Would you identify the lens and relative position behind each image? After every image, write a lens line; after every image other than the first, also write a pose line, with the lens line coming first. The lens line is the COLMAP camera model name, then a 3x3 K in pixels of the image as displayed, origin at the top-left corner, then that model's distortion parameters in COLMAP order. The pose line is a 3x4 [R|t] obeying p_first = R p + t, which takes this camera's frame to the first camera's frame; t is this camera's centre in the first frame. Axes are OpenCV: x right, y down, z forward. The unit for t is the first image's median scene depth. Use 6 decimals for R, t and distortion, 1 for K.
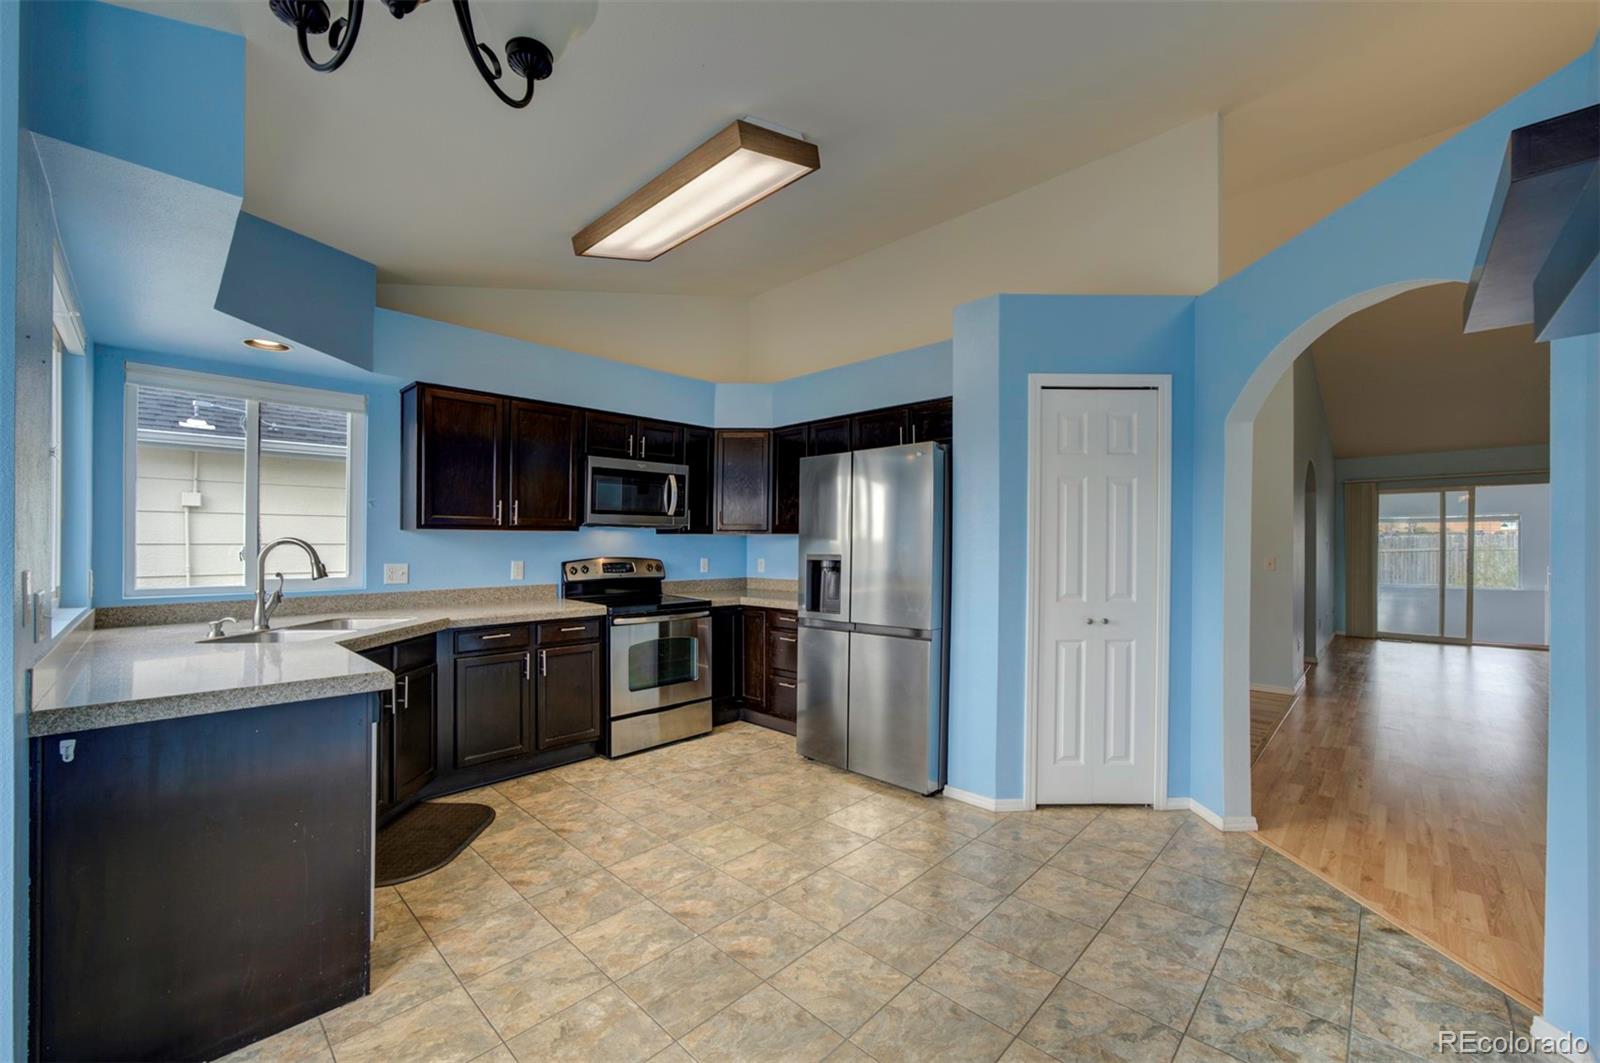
lens RADIAL K [[629.1, 0, 833.7], [0, 629.1, 547.1], [0, 0, 1]] dist [-0.037702, 0.028140]
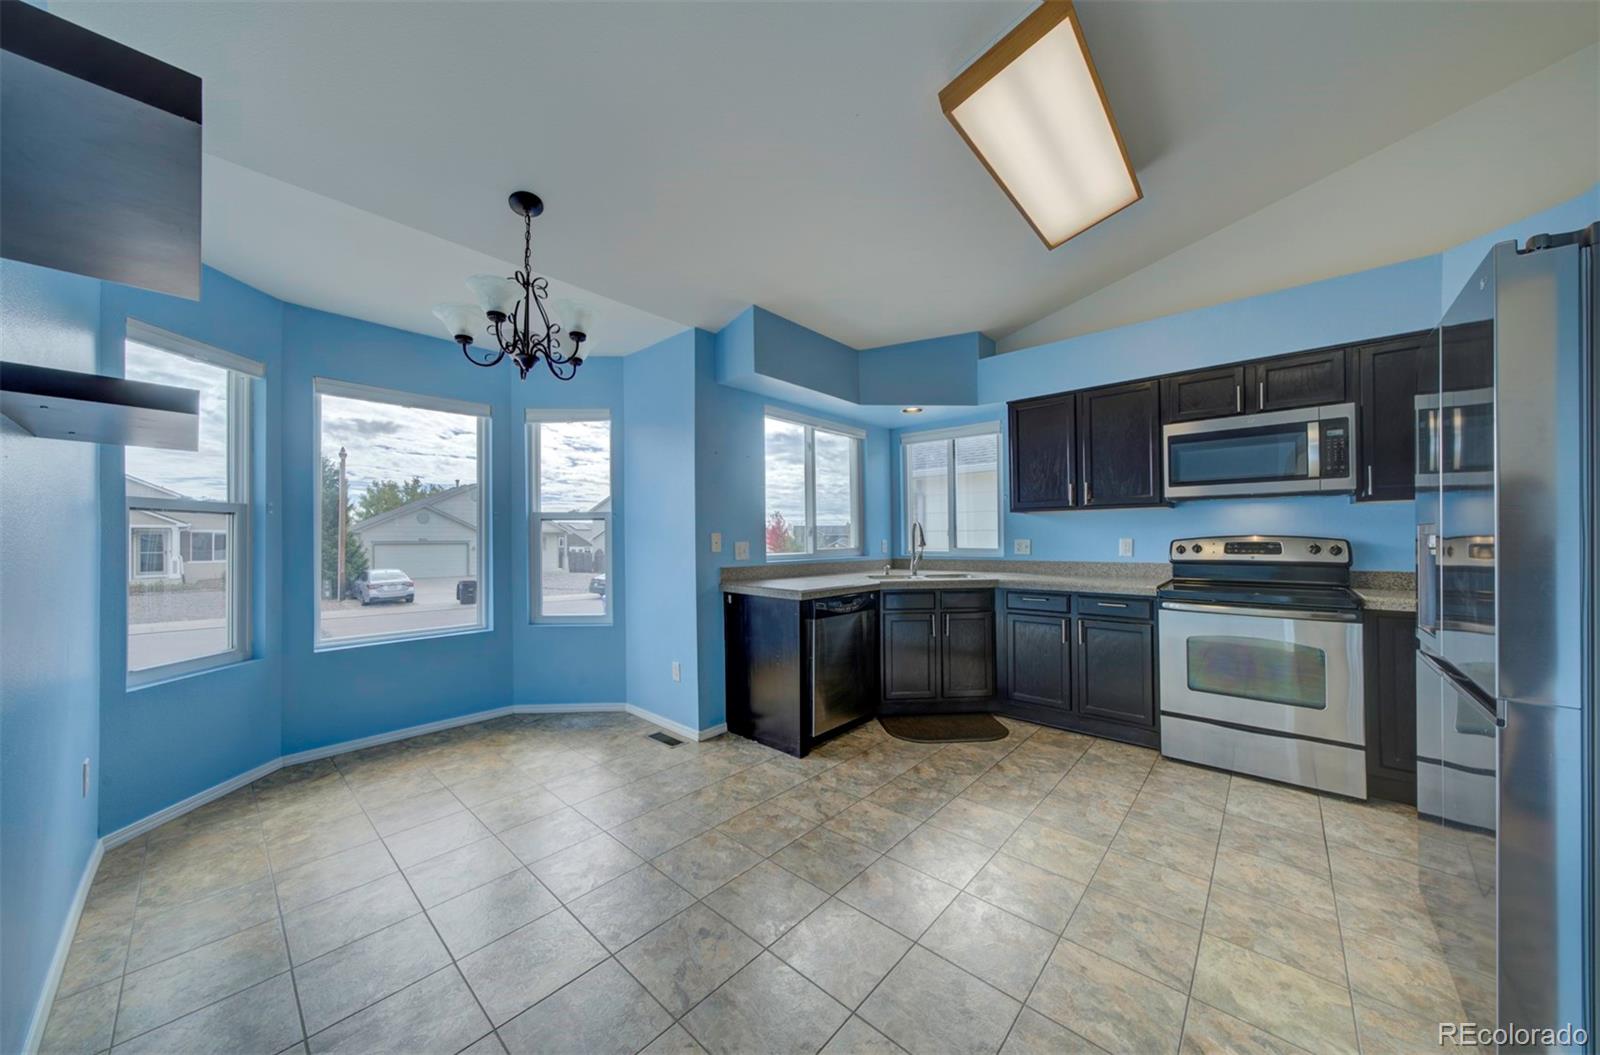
lens RADIAL K [[534.0, 0, 761.2], [0, 534.0, 533.3], [0, 0, 1]] dist [-0.000564, 0.002804]
pose [[-0.016720, -0.009175, -0.999818, 0.449489], [0.005403, 0.999942, -0.009267, 0.020942], [0.999846, -0.005557, -0.016669, 0.455123]]
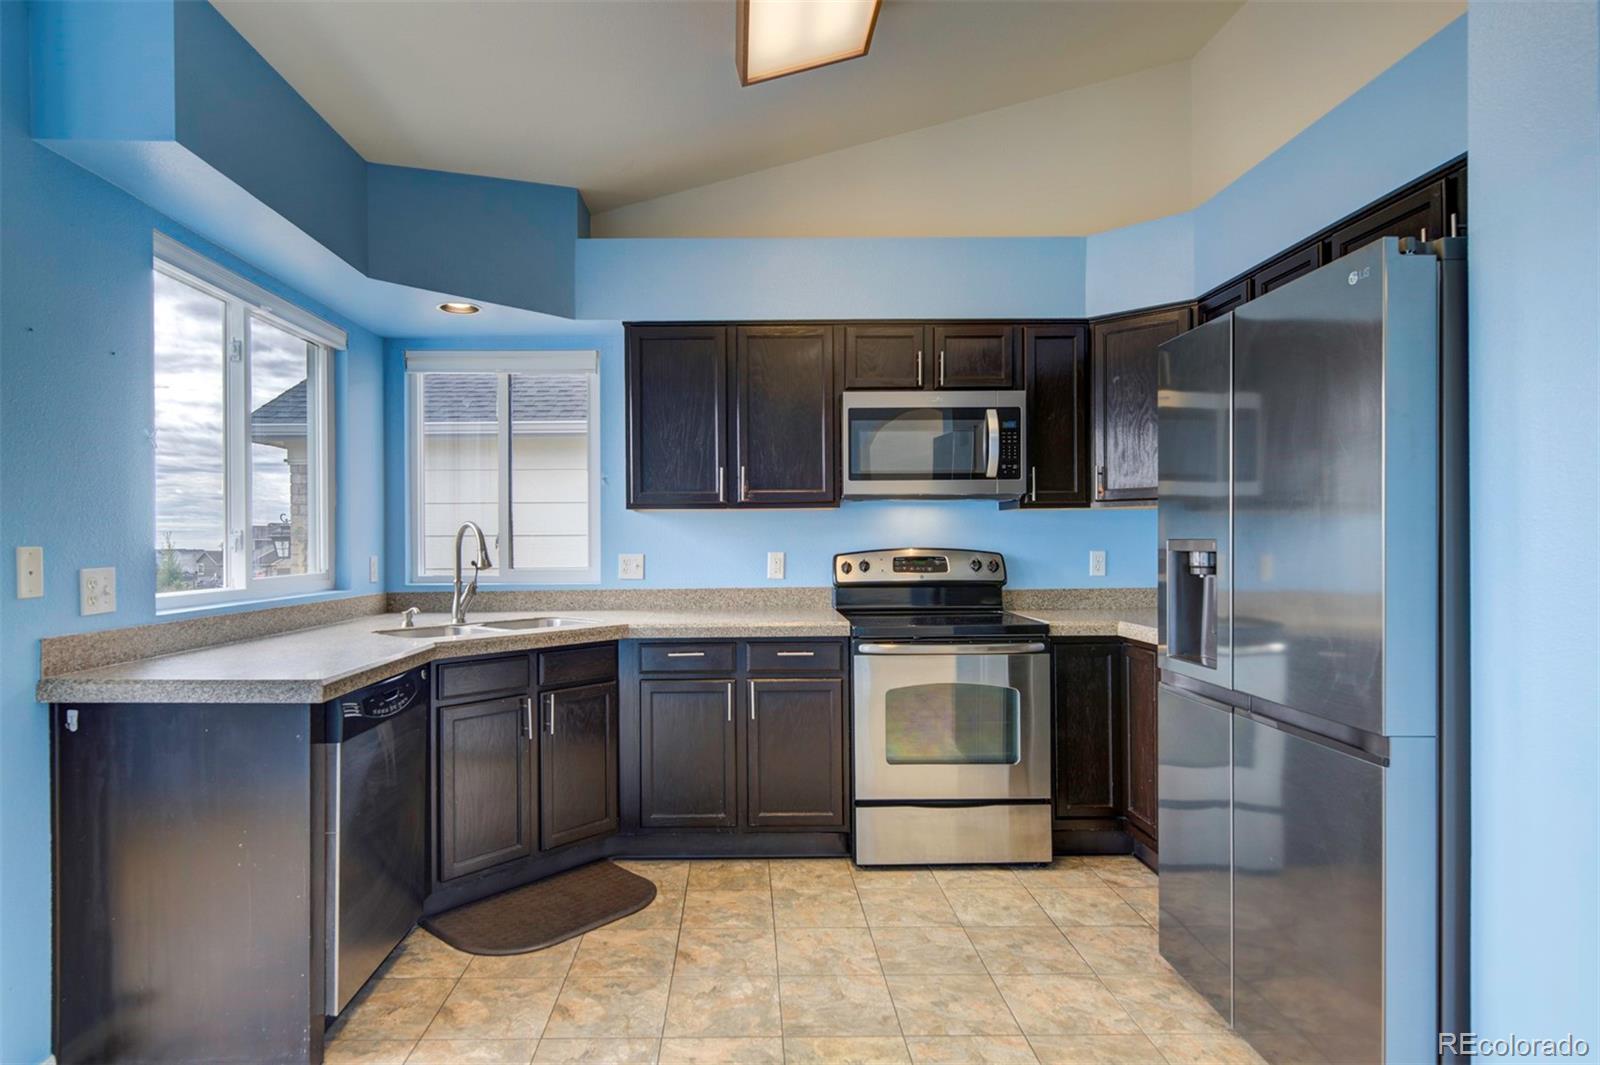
lens RADIAL K [[912.3, 0, 738.3], [0, 912.3, 530.9], [0, 0, 1]] dist [0.001869, -0.000464]
pose [[0.676665, -0.013566, -0.736166, 0.255293], [0.005705, 0.999897, -0.013182, 0.013150], [0.736269, 0.004721, 0.676672, 0.302346]]
